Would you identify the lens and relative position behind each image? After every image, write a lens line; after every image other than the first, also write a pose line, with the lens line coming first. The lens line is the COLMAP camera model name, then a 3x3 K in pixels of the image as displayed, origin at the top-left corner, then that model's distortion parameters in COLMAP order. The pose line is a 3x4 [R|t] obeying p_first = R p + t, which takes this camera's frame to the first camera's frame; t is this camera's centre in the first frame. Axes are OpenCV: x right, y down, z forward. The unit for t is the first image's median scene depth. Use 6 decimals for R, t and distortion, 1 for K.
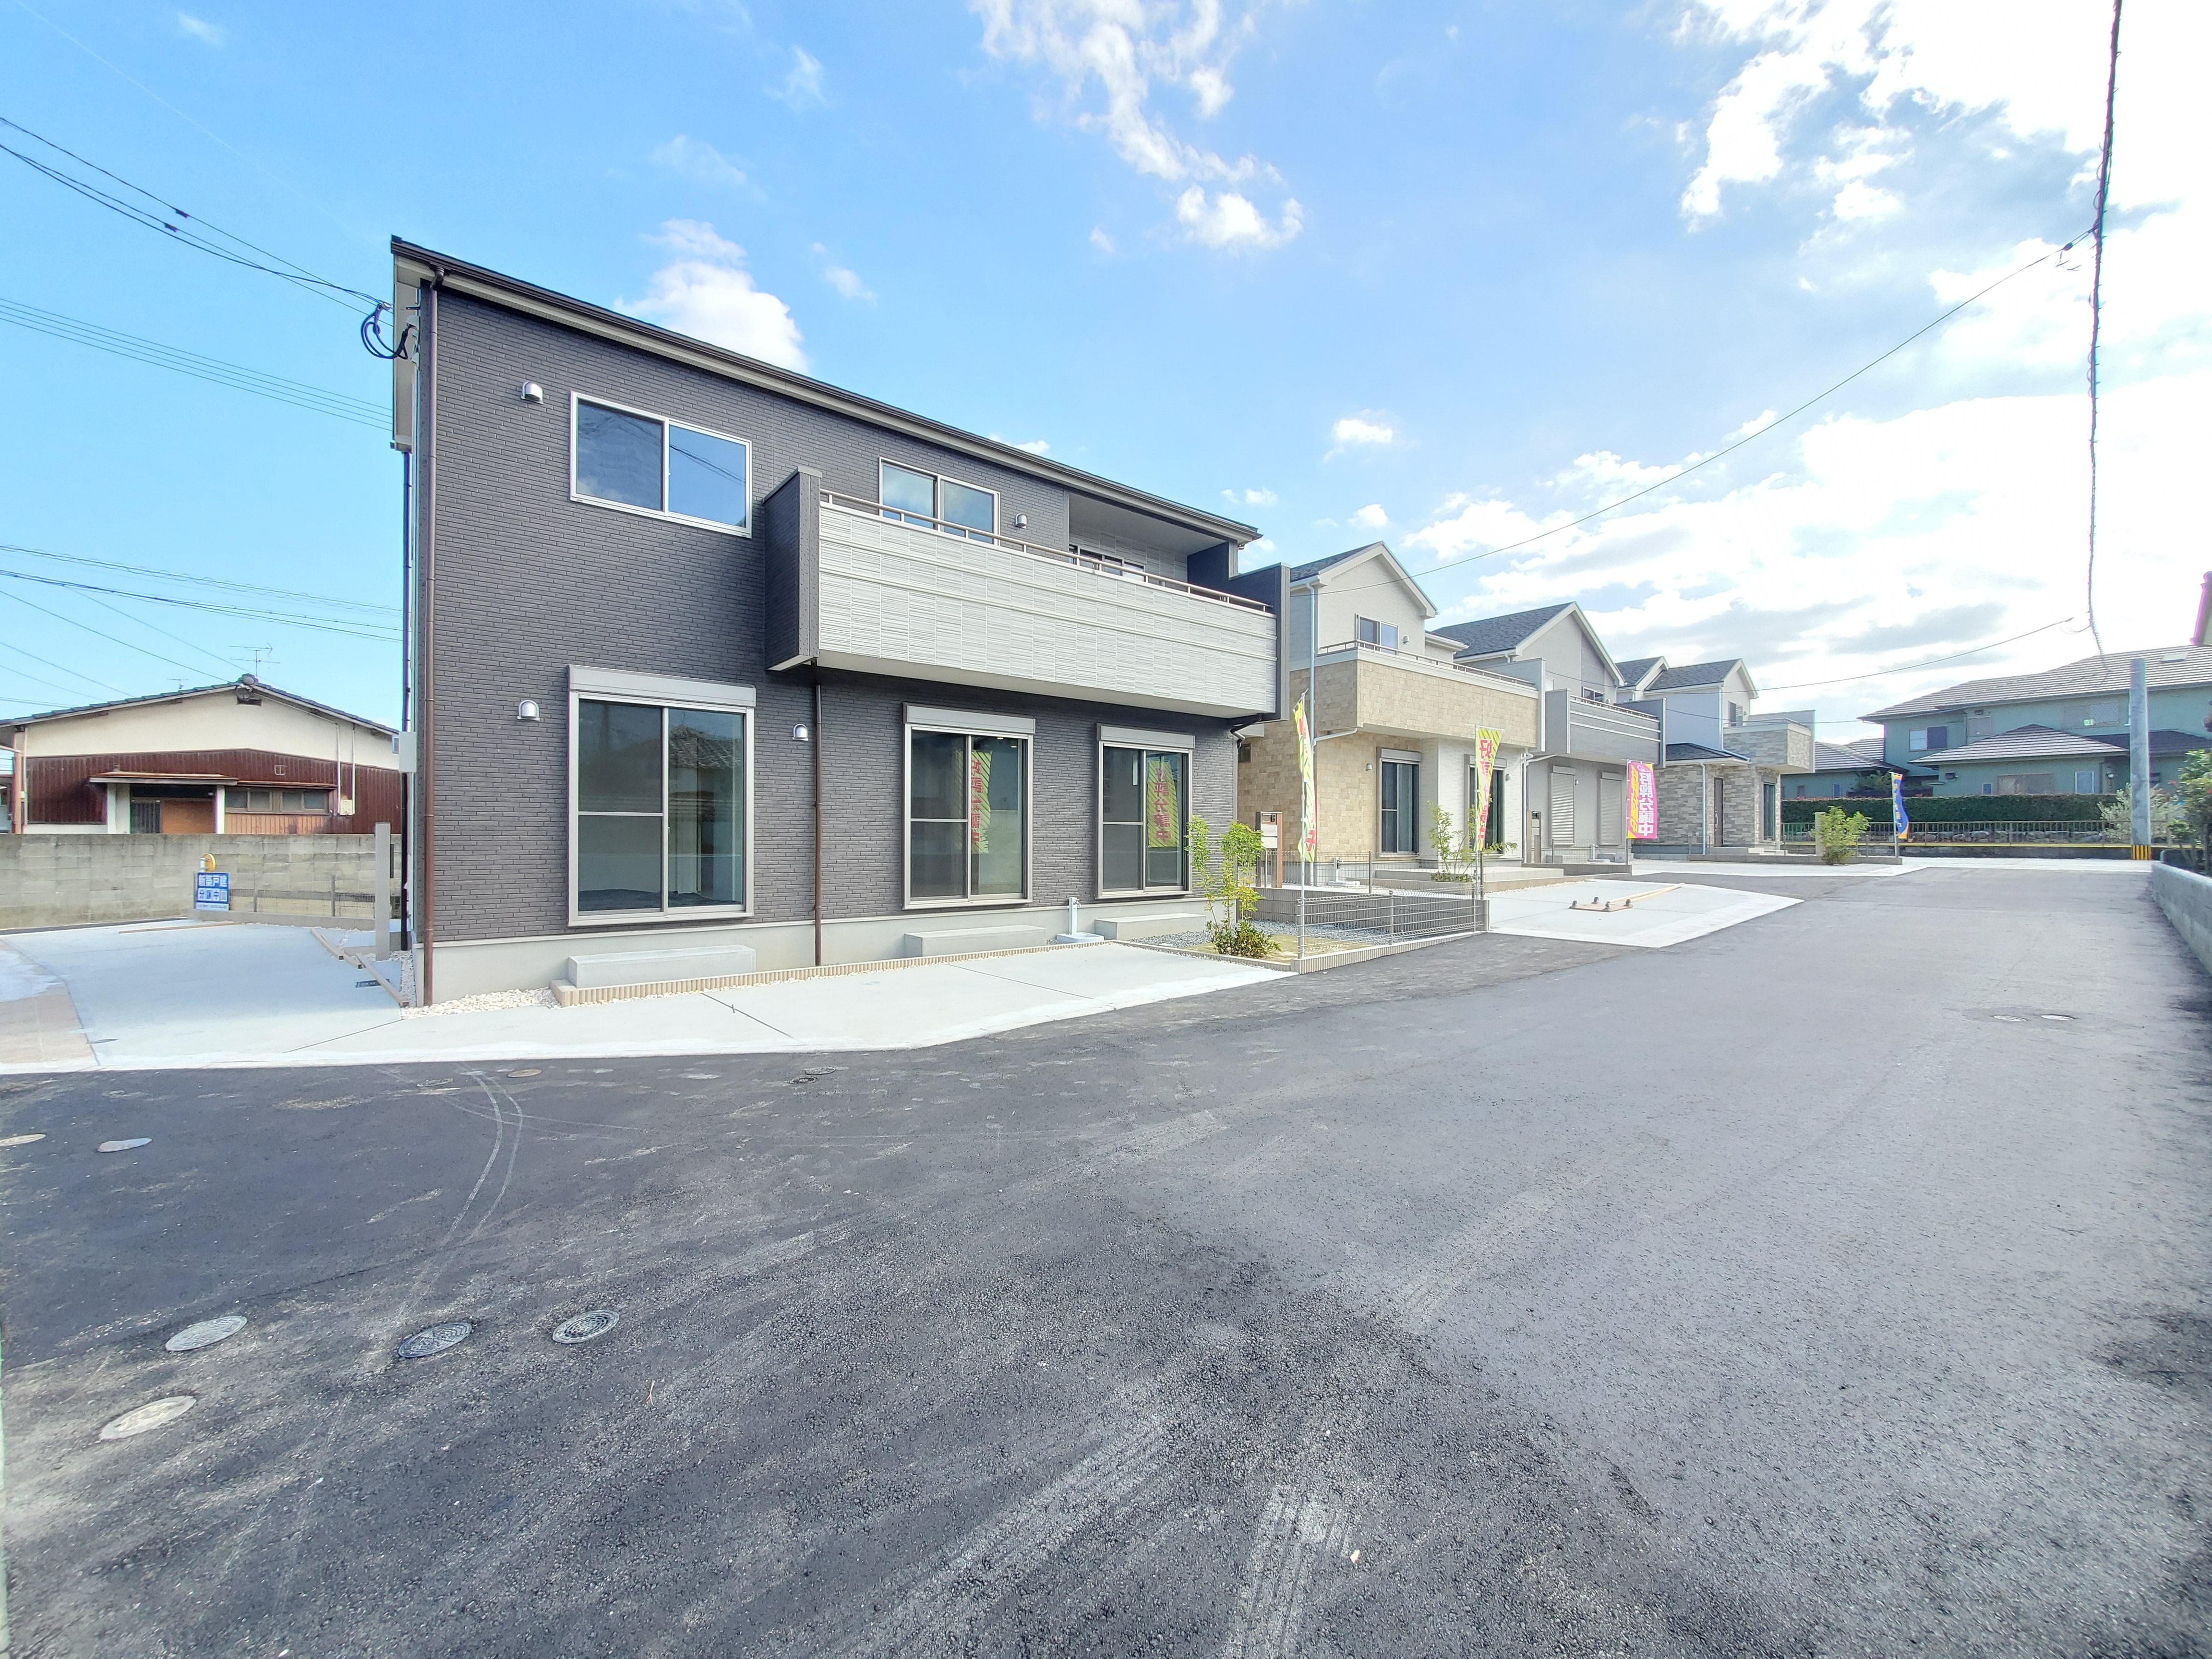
lens RADIAL K [[876.1, 0, 1107.3], [0, 876.1, 835.6], [0, 0, 1]] dist [0.001410, 0.000641]
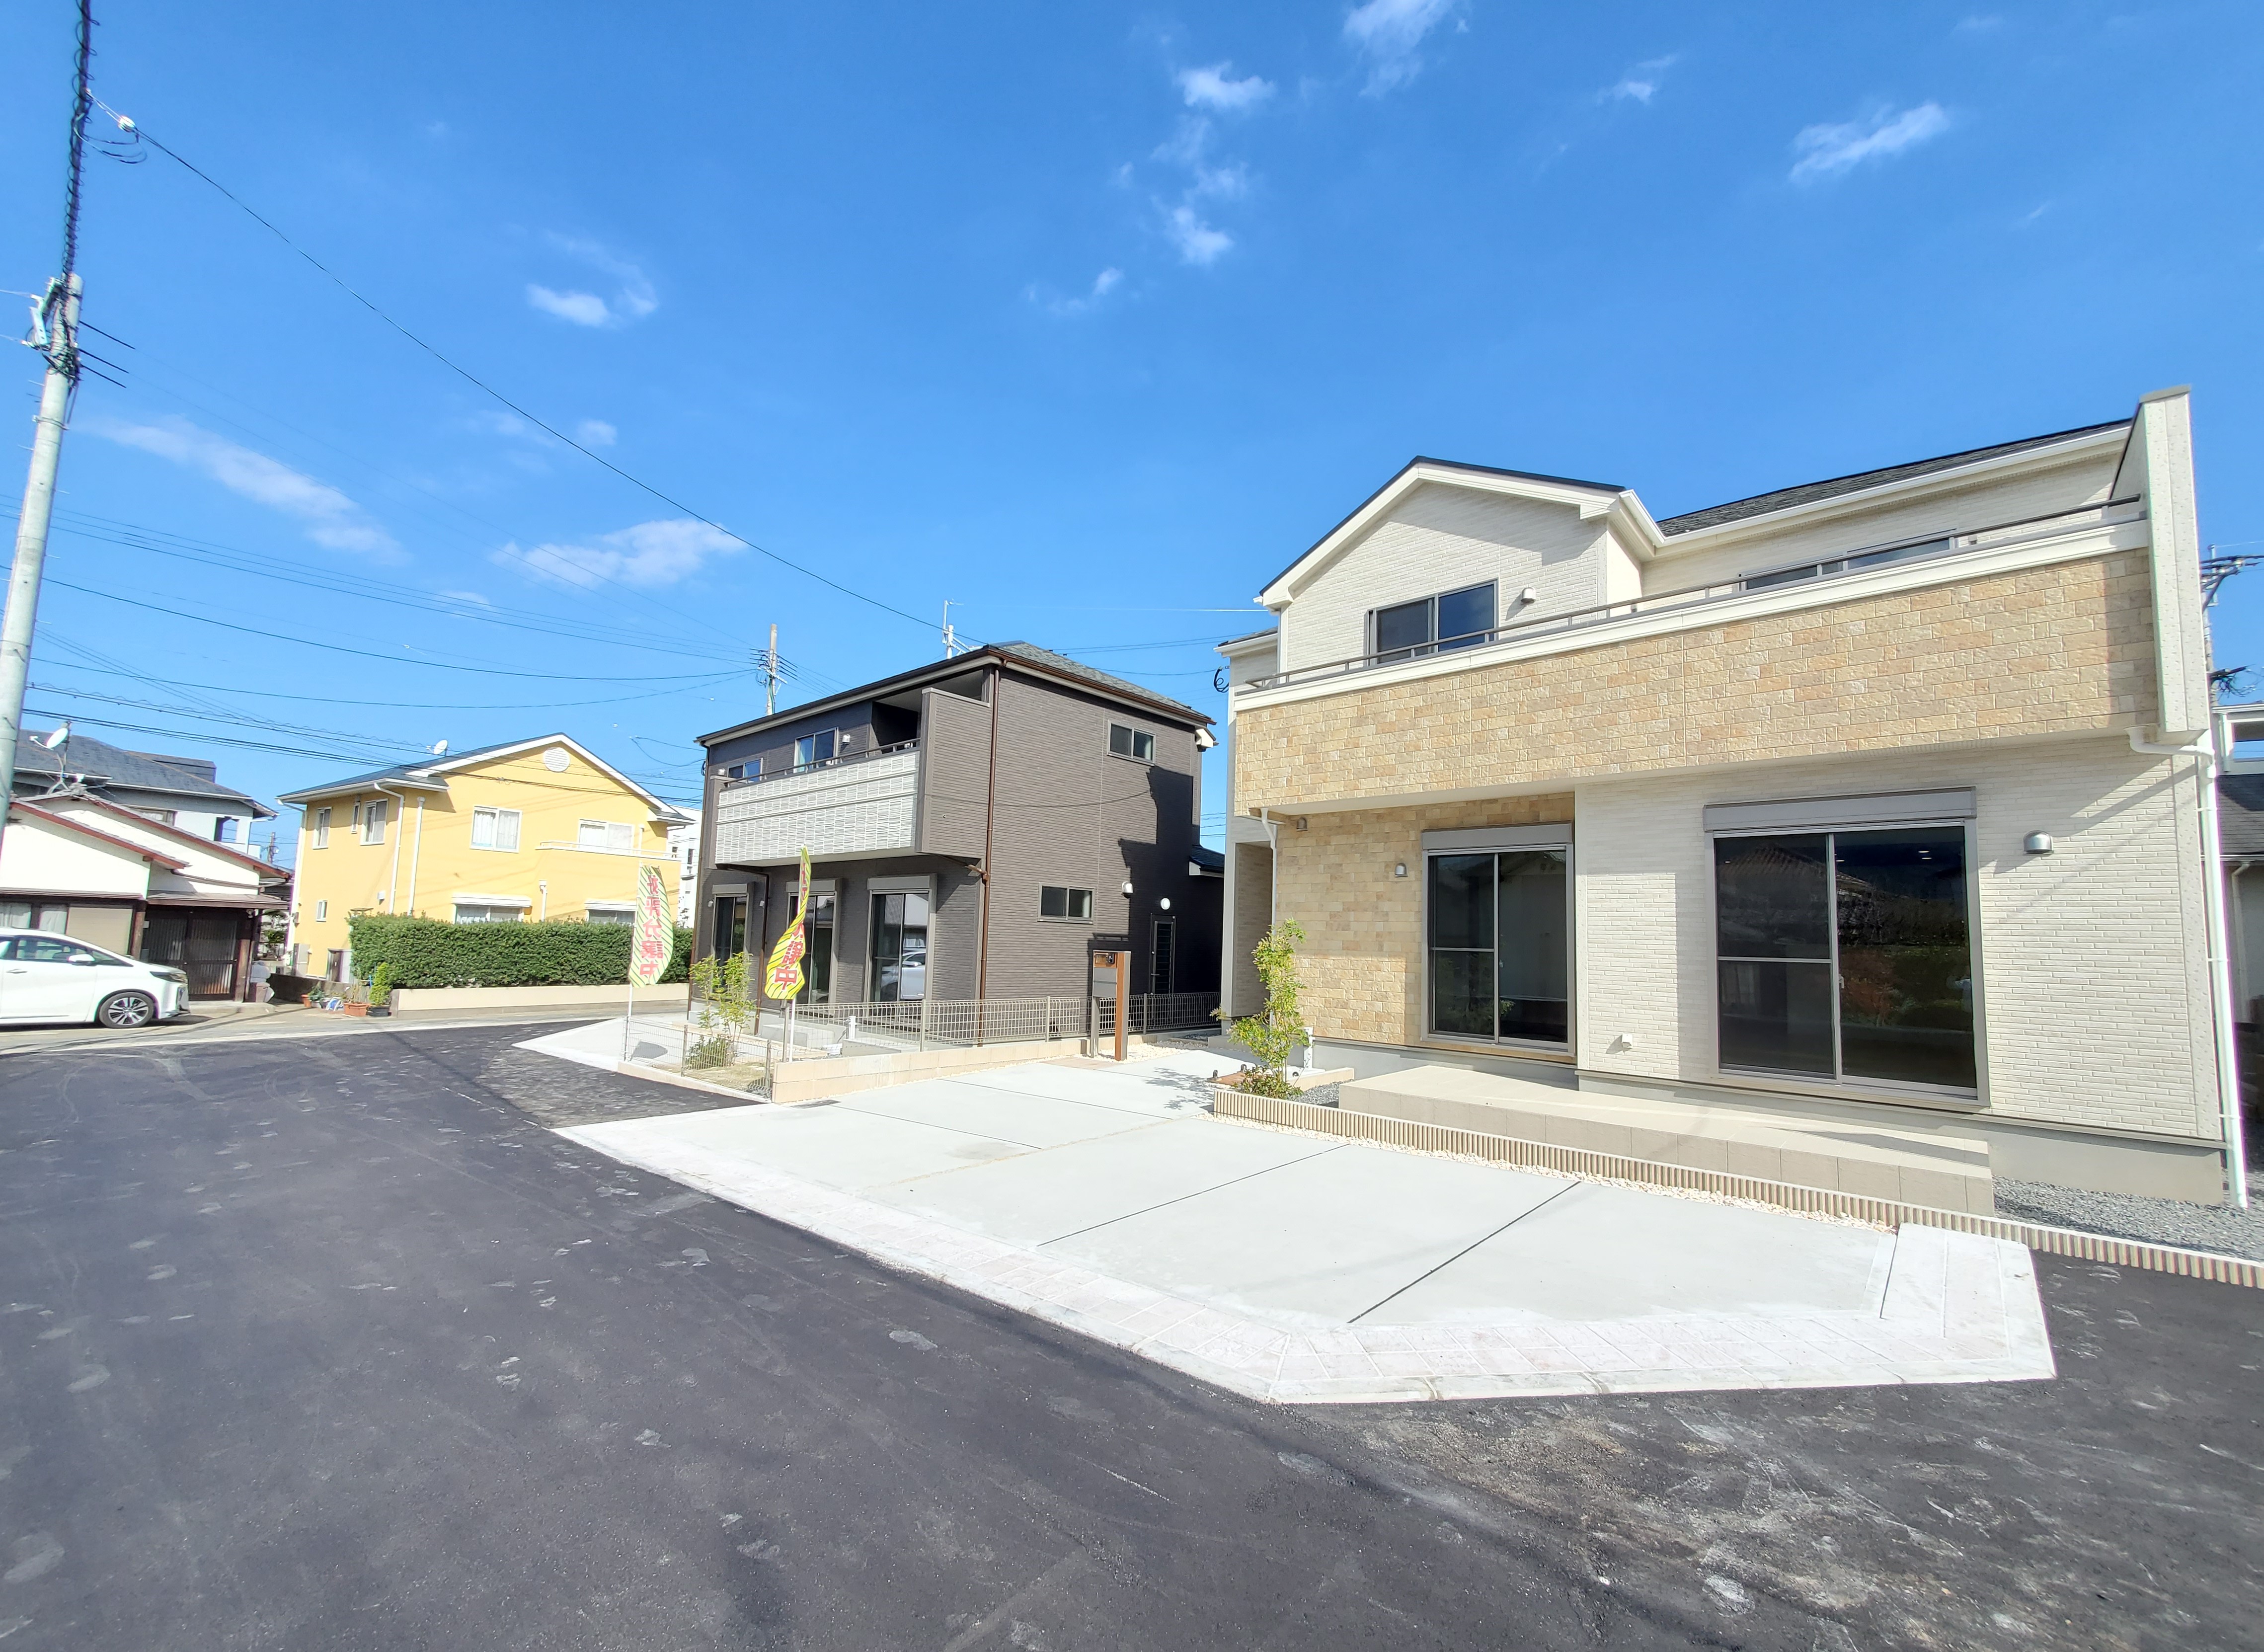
lens RADIAL K [[901.0, 0, 1127.0], [0, 901.0, 868.6], [0, 0, 1]] dist [0.001585, -0.000268]
pose [[0.130006, -0.088506, -0.987555, 0.854903], [-0.041845, 0.994631, -0.094648, -0.008764], [0.990630, 0.053629, 0.125605, 0.736613]]
